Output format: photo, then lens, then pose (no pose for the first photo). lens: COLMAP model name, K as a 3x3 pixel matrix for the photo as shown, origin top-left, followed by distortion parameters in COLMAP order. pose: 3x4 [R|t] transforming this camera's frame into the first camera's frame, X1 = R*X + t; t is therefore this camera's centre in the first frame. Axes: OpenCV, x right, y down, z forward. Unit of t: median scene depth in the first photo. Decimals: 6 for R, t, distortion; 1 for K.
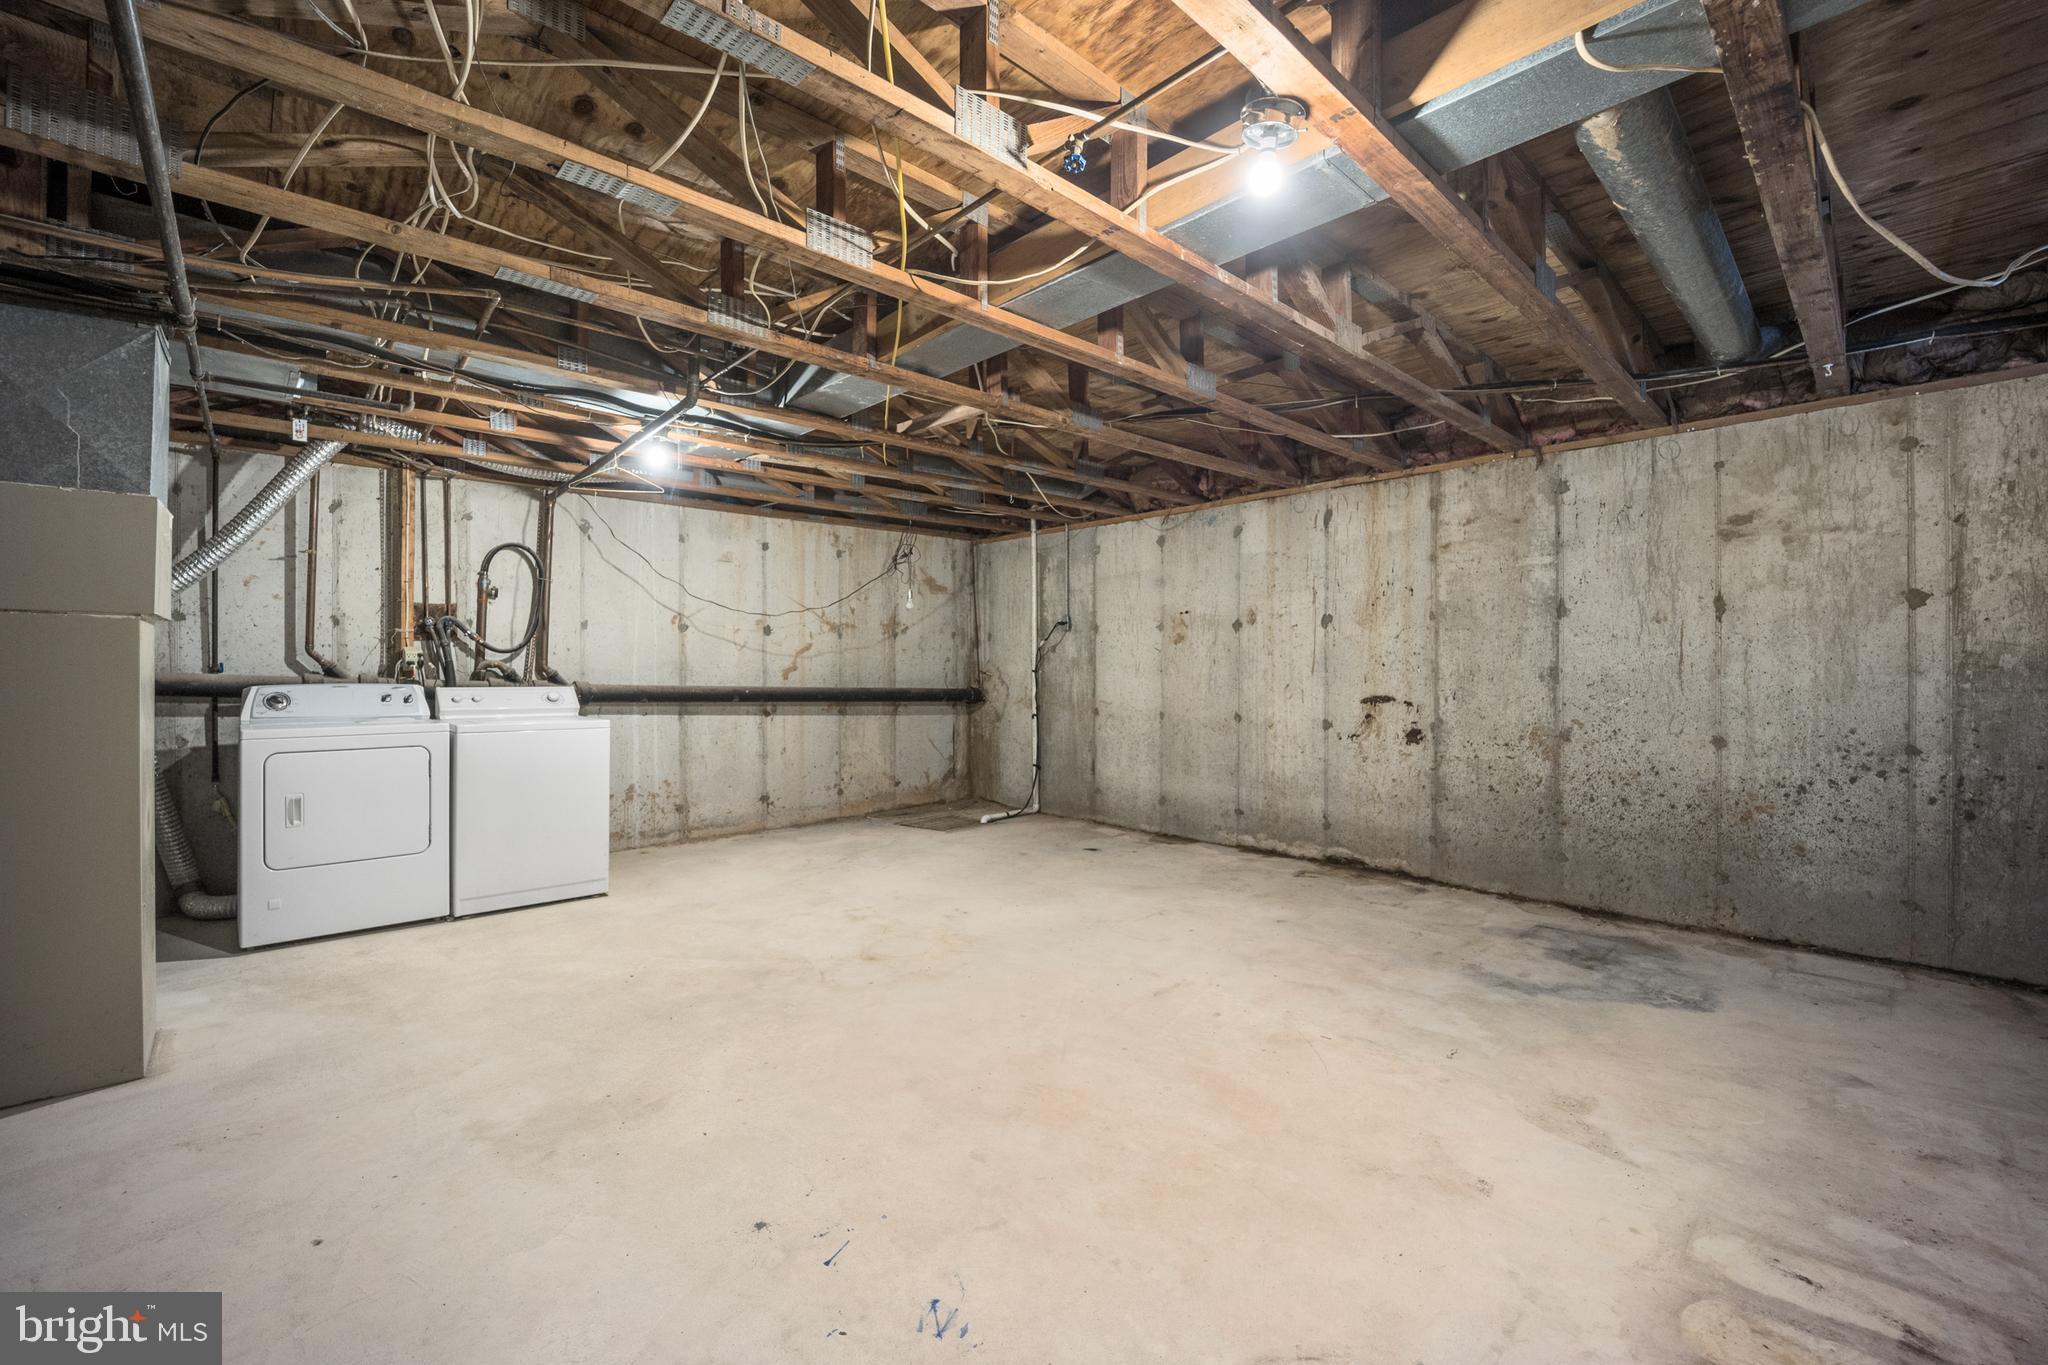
lens RADIAL K [[838.5, 0, 1020.9], [0, 838.5, 673.6], [0, 0, 1]] dist [-0.021744, -0.000396]
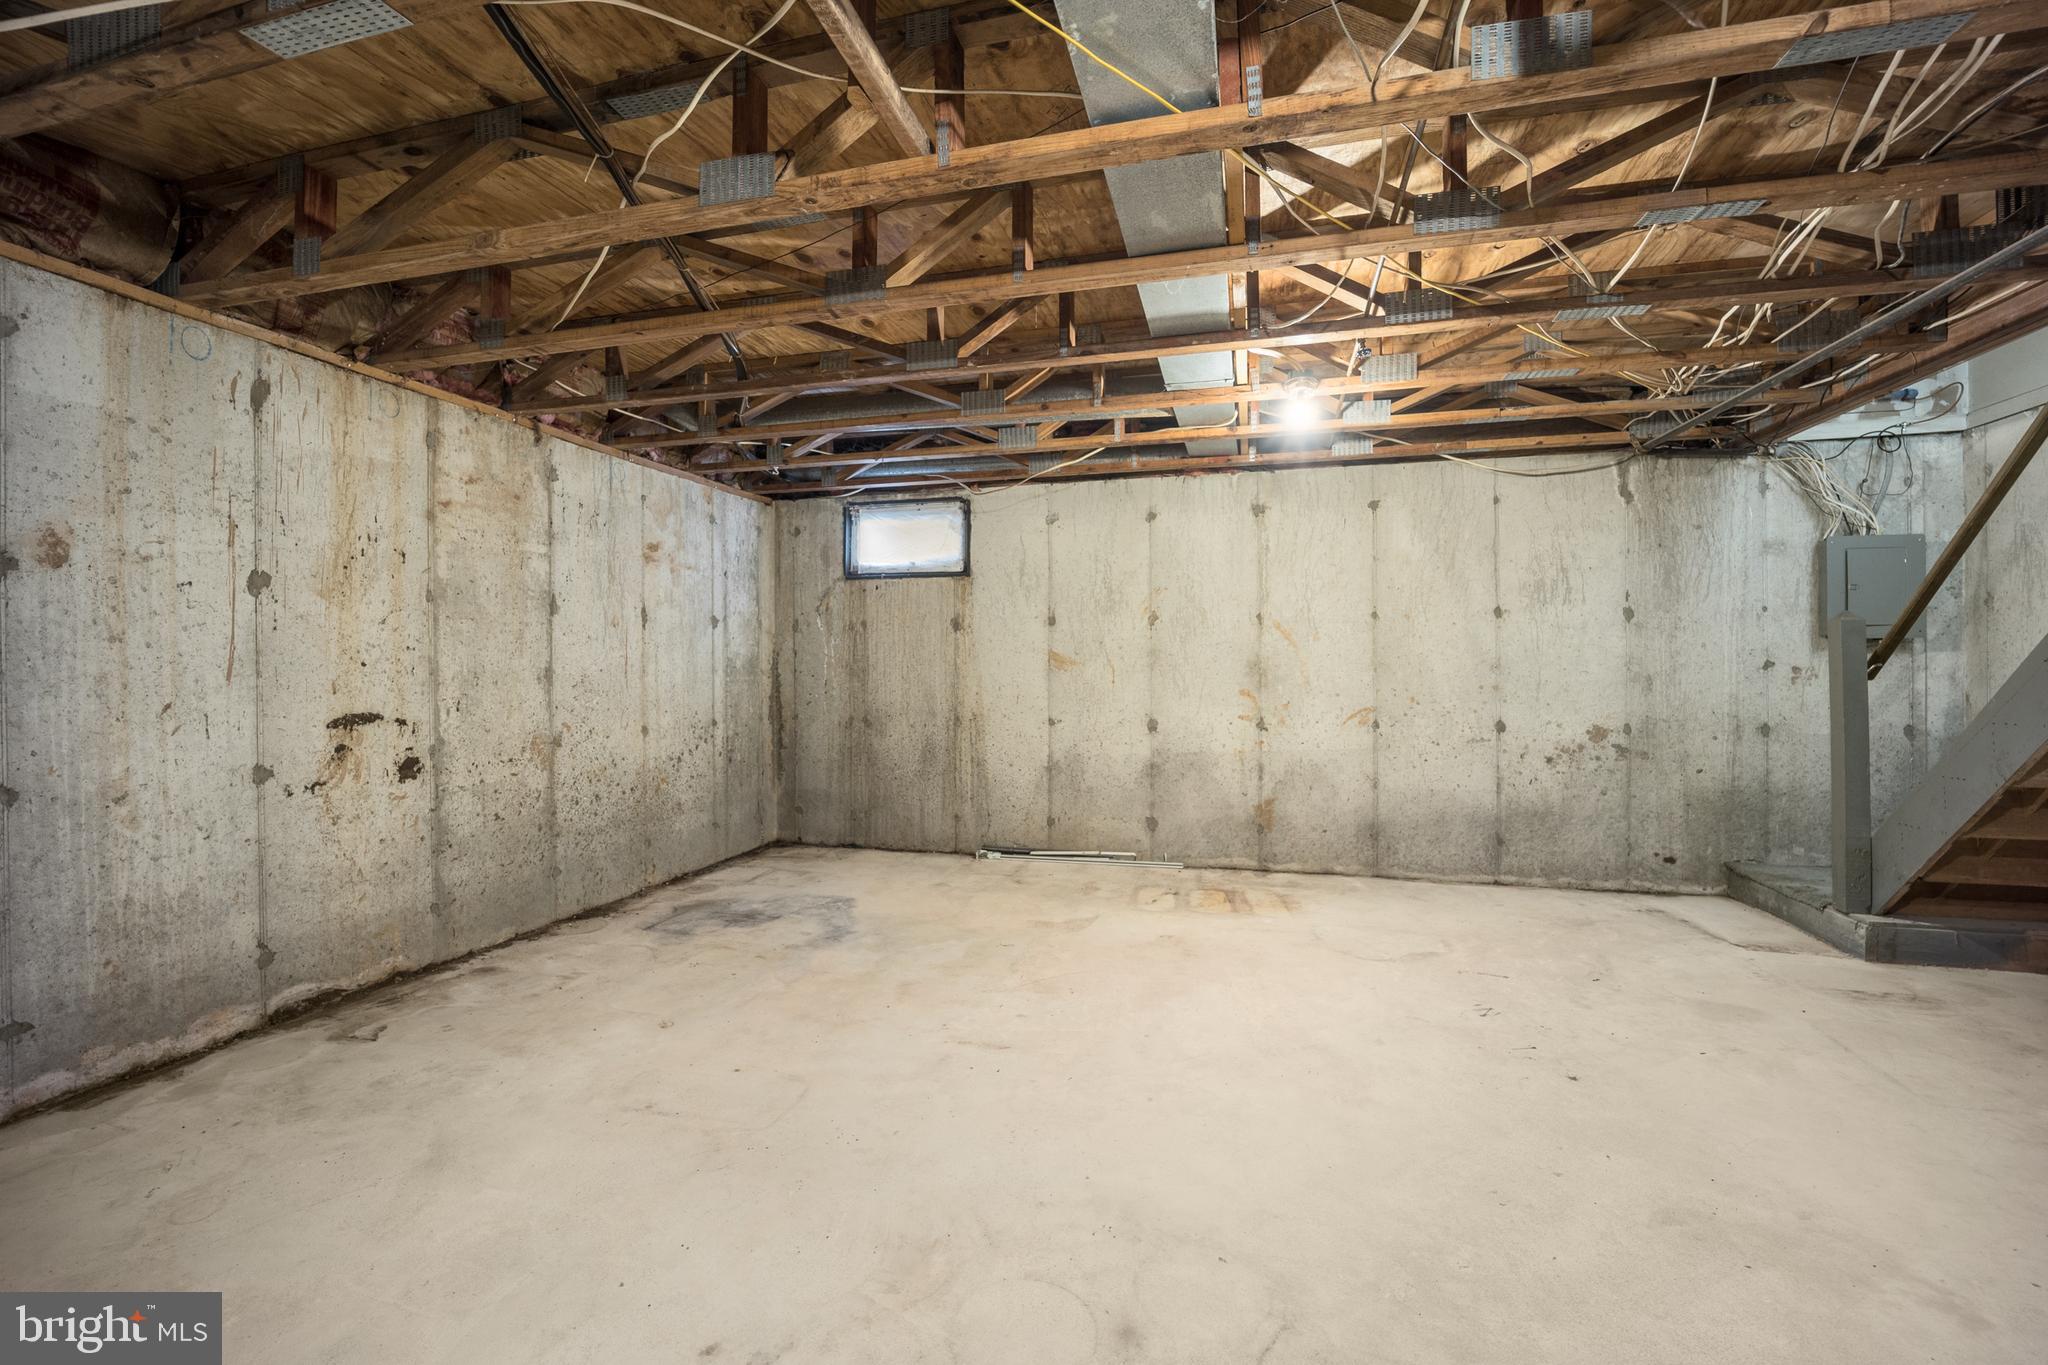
lens RADIAL K [[860.4, 0, 1012.3], [0, 860.4, 674.3], [0, 0, 1]] dist [-0.022342, -0.000480]
pose [[-0.515737, -0.003839, 0.856738, -0.435622], [0.011498, 0.999869, 0.011402, -0.005445], [-0.856670, 0.015731, -0.515626, 1.058568]]
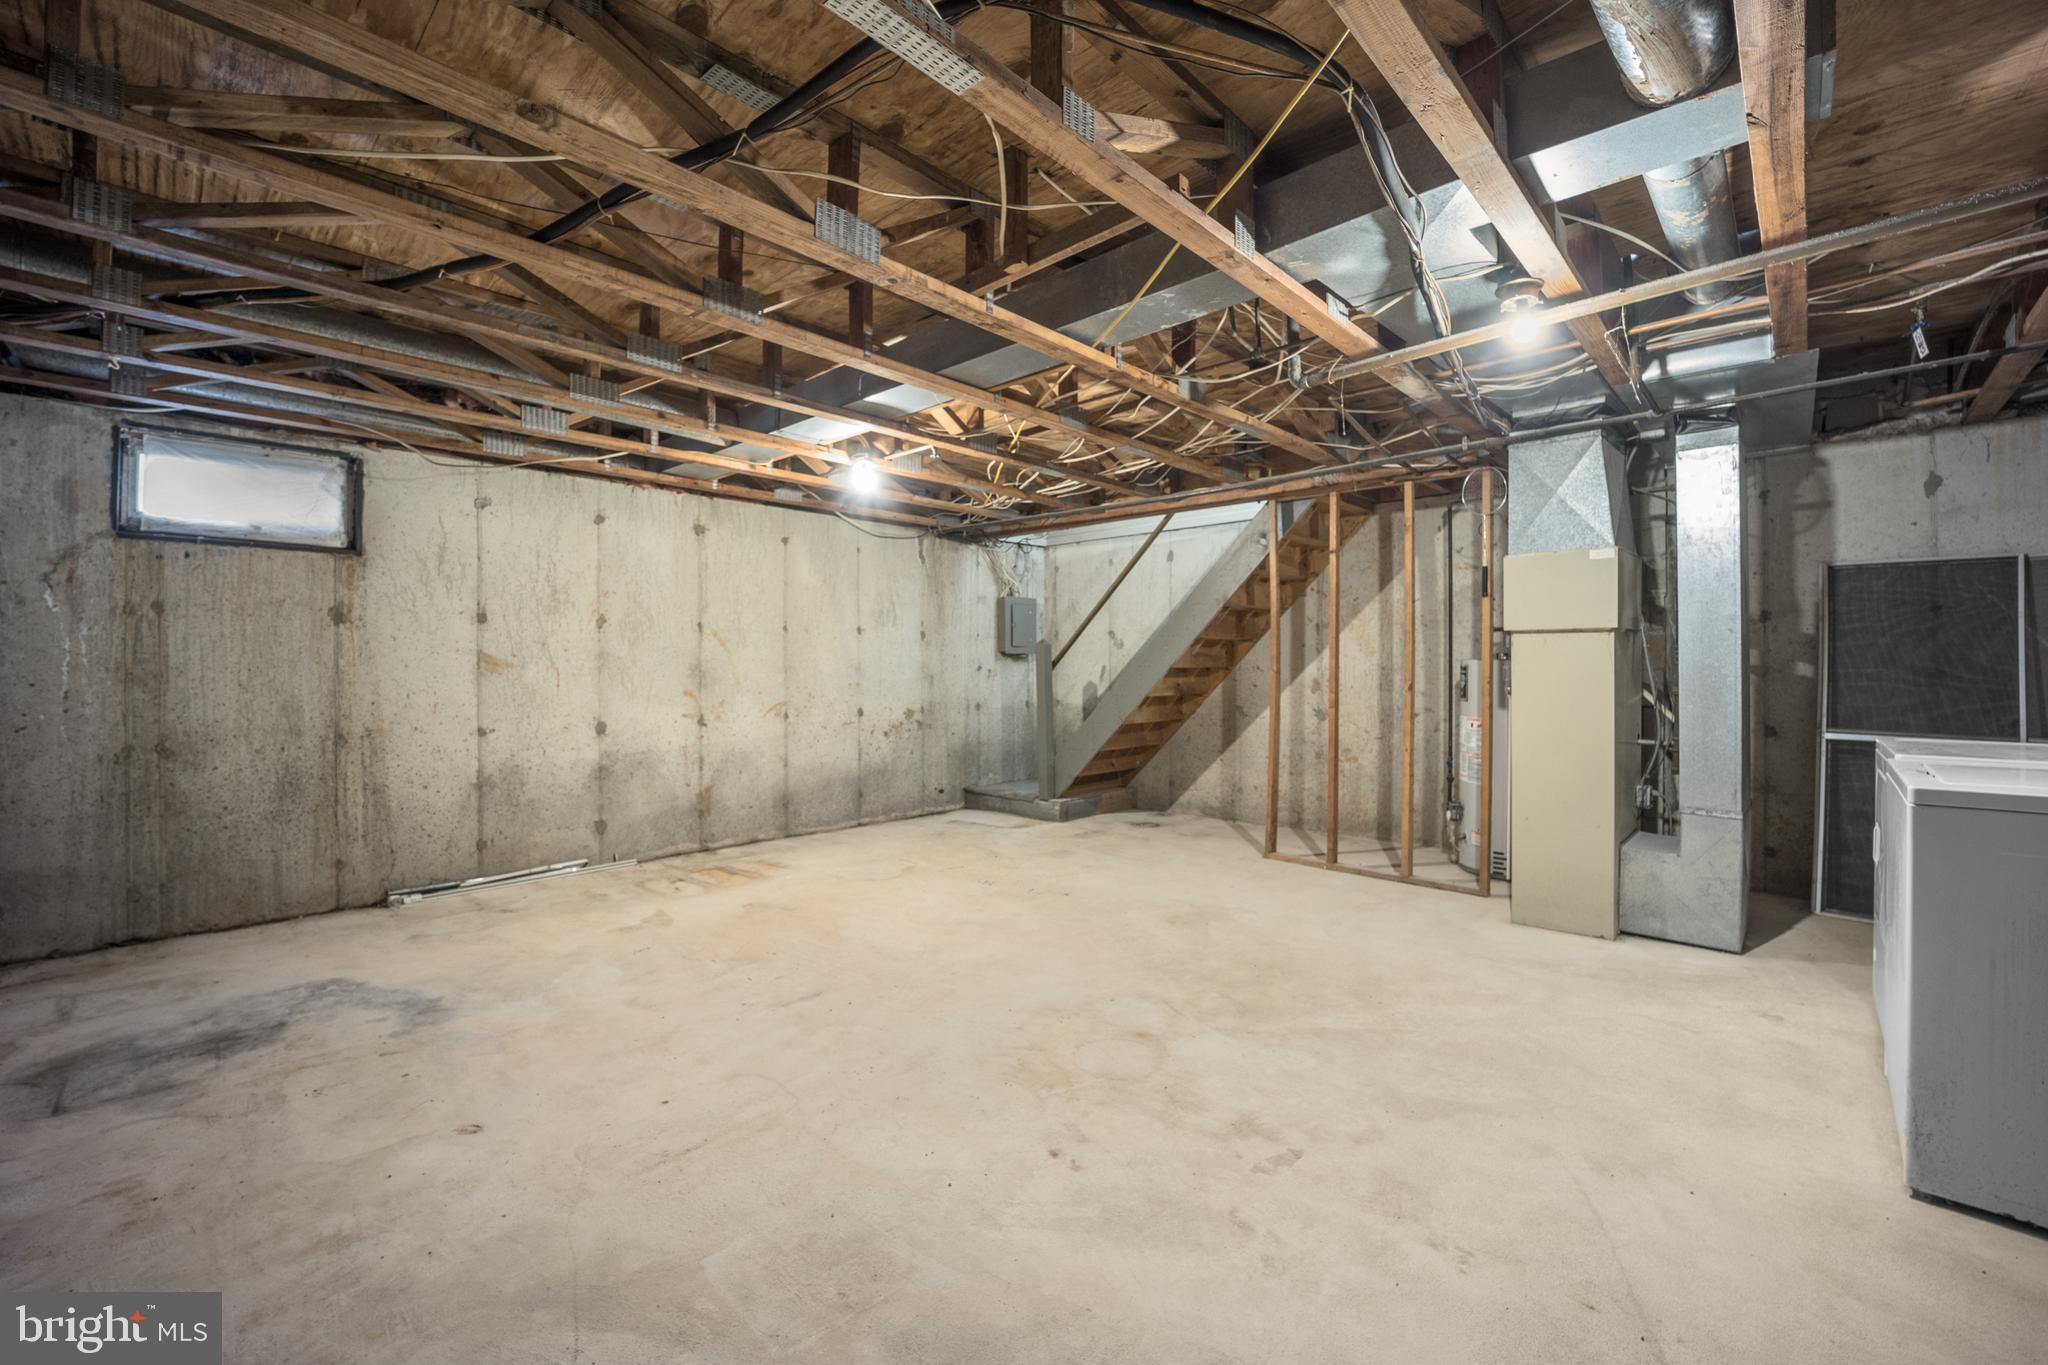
lens RADIAL K [[838.5, 0, 1020.9], [0, 838.5, 673.6], [0, 0, 1]] dist [-0.021744, -0.000396]
pose [[-0.998505, 0.005120, -0.054414, -0.020404], [0.004265, 0.999866, 0.015804, -0.010648], [0.054487, 0.015548, -0.998393, 1.475800]]
